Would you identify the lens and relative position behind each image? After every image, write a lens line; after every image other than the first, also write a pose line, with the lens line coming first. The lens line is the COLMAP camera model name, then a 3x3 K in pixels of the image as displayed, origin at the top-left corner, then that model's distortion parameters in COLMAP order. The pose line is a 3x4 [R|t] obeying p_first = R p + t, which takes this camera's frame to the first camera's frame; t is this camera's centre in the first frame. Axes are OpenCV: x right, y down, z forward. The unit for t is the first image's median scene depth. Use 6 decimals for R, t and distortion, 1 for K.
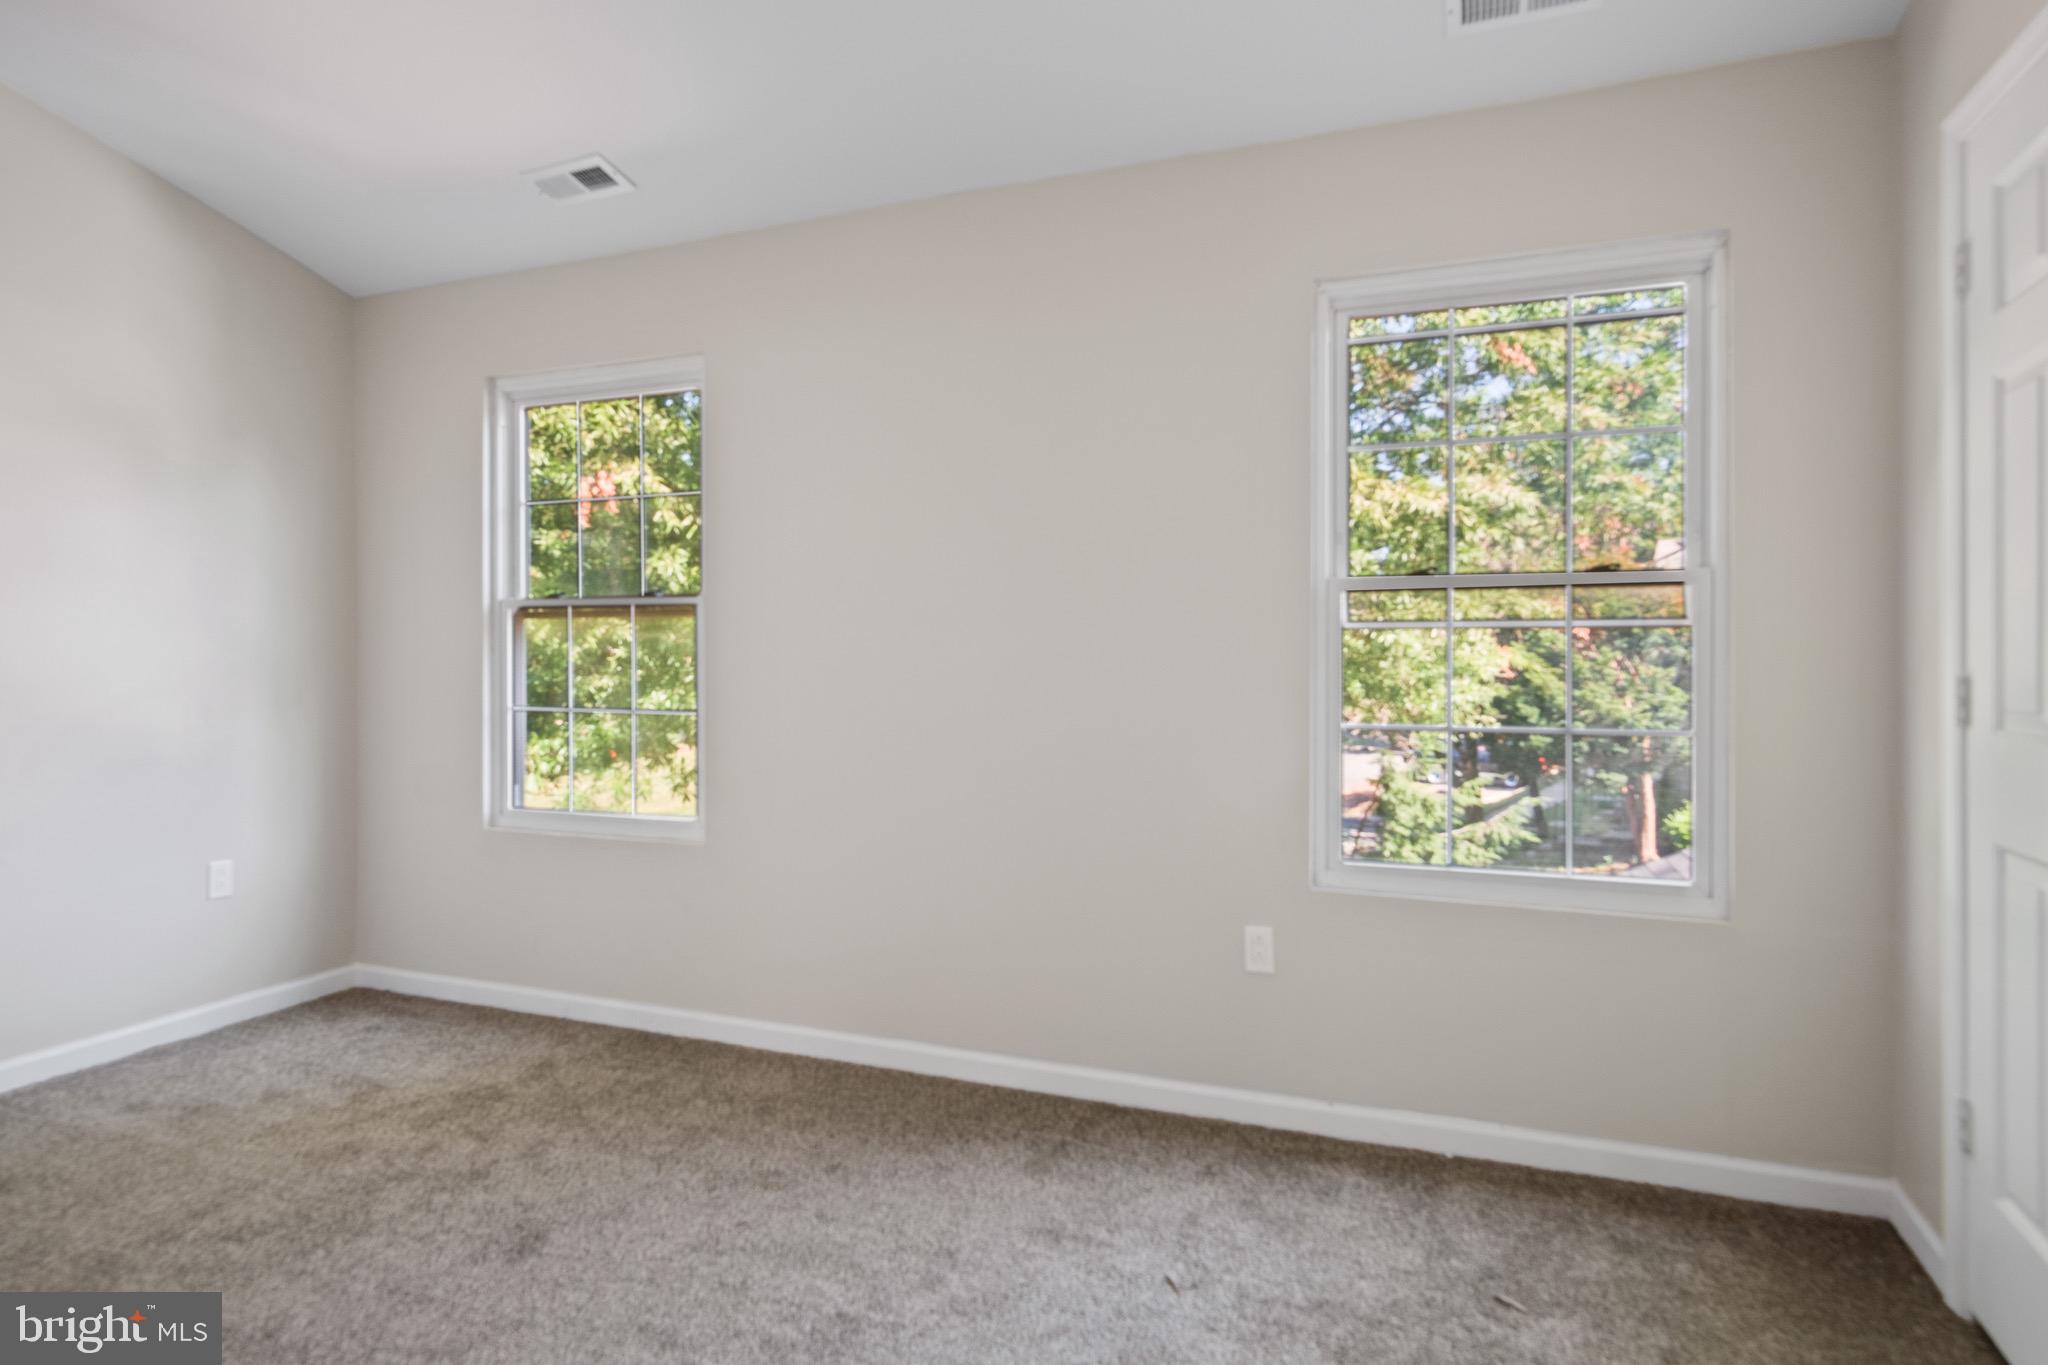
lens RADIAL K [[1098.7, 0, 1034.6], [0, 1098.7, 651.8], [0, 0, 1]] dist [-0.000630, -0.000028]
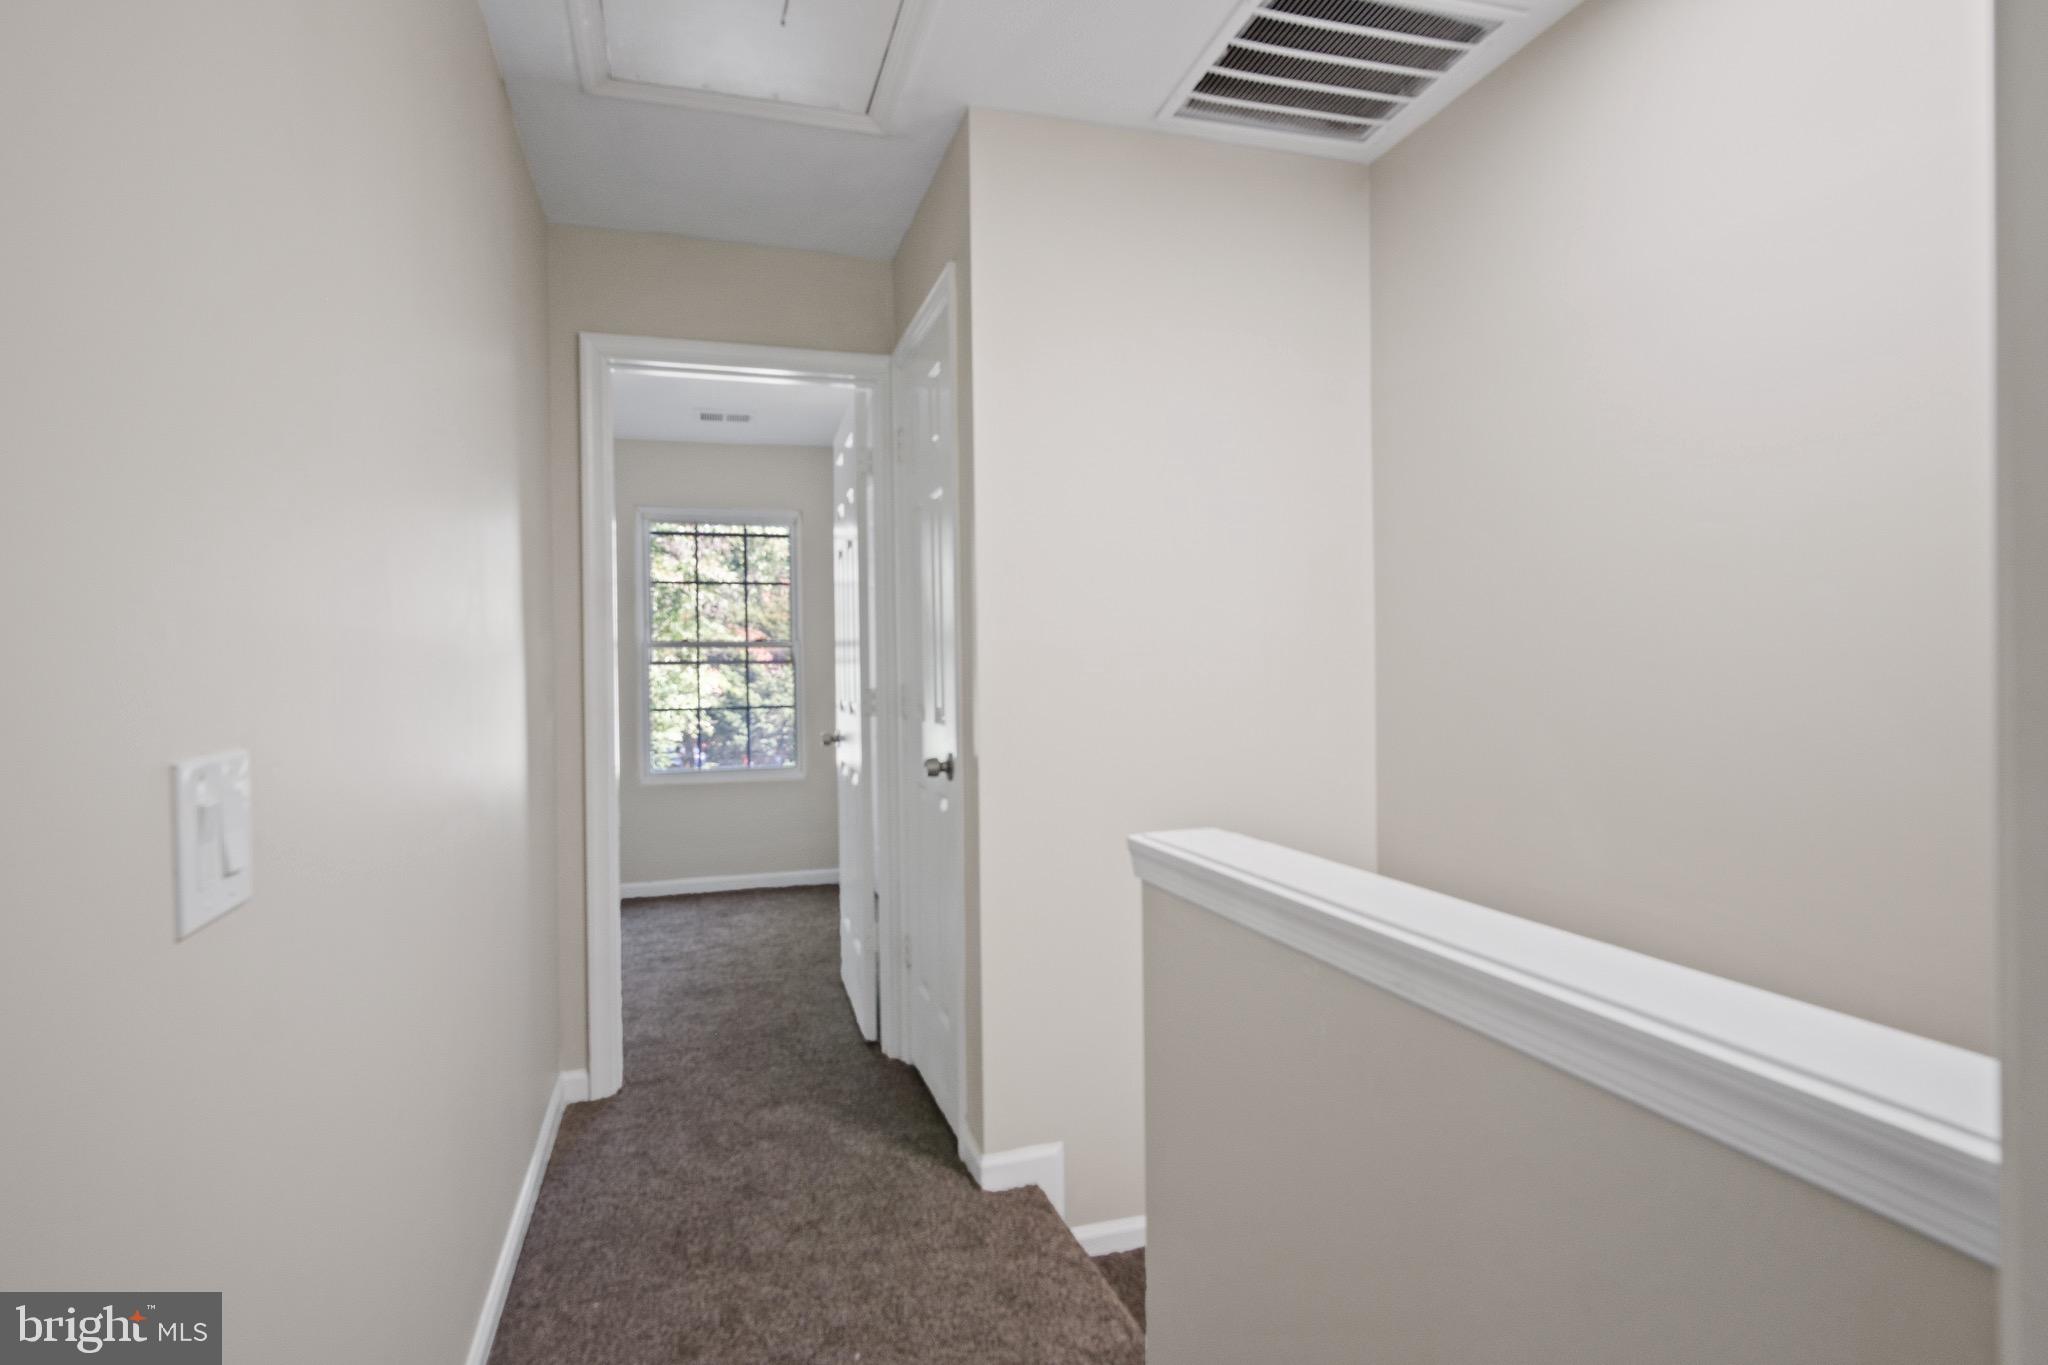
lens RADIAL K [[1098.7, 0, 1034.6], [0, 1098.7, 651.8], [0, 0, 1]] dist [-0.000630, -0.000028]
pose [[0.770420, -0.010964, 0.637442, -0.124626], [0.022901, 0.999683, -0.010484, -0.002349], [-0.637125, 0.022675, 0.770427, -0.277728]]
